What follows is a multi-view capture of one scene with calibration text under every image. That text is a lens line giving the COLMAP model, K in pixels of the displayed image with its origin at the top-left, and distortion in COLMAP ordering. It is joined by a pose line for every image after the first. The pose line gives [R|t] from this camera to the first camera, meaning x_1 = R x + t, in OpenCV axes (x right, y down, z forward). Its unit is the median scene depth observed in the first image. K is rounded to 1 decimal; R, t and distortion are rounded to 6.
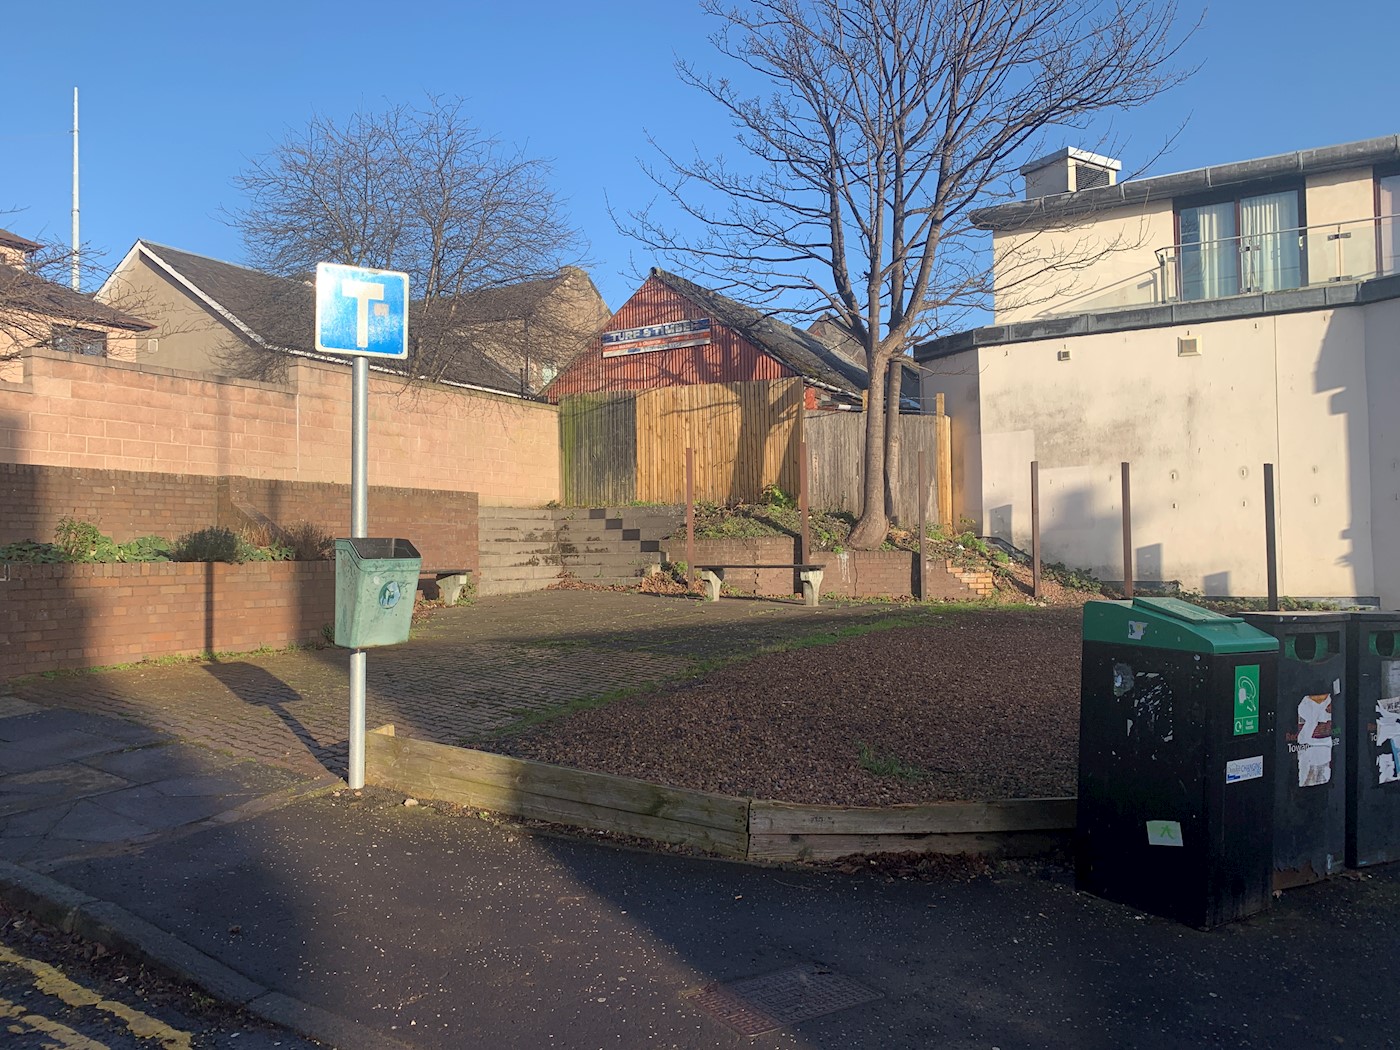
lens RADIAL K [[1096.3, 0, 722.8], [0, 1096.3, 521.4], [0, 0, 1]] dist [0.124398, -0.235968]
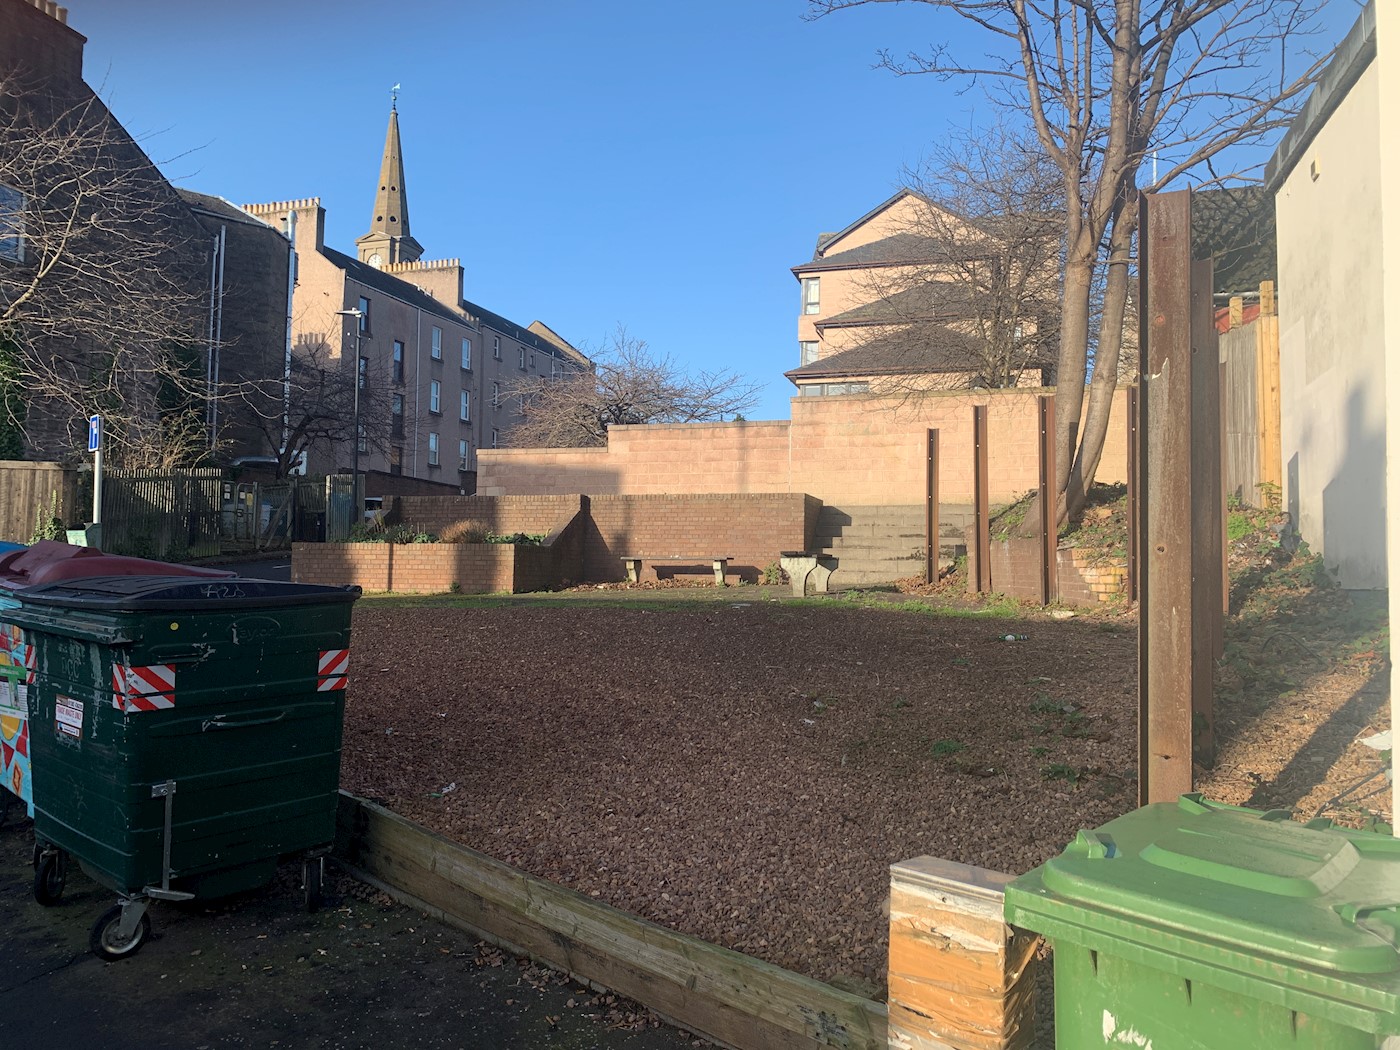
lens RADIAL K [[1096.3, 0, 722.8], [0, 1096.3, 521.4], [0, 0, 1]] dist [0.124398, -0.235968]
pose [[0.201985, -0.035313, -0.978752, 0.788574], [0.011786, 0.999365, -0.033624, 0.036736], [0.979318, -0.004744, 0.202273, 0.621323]]
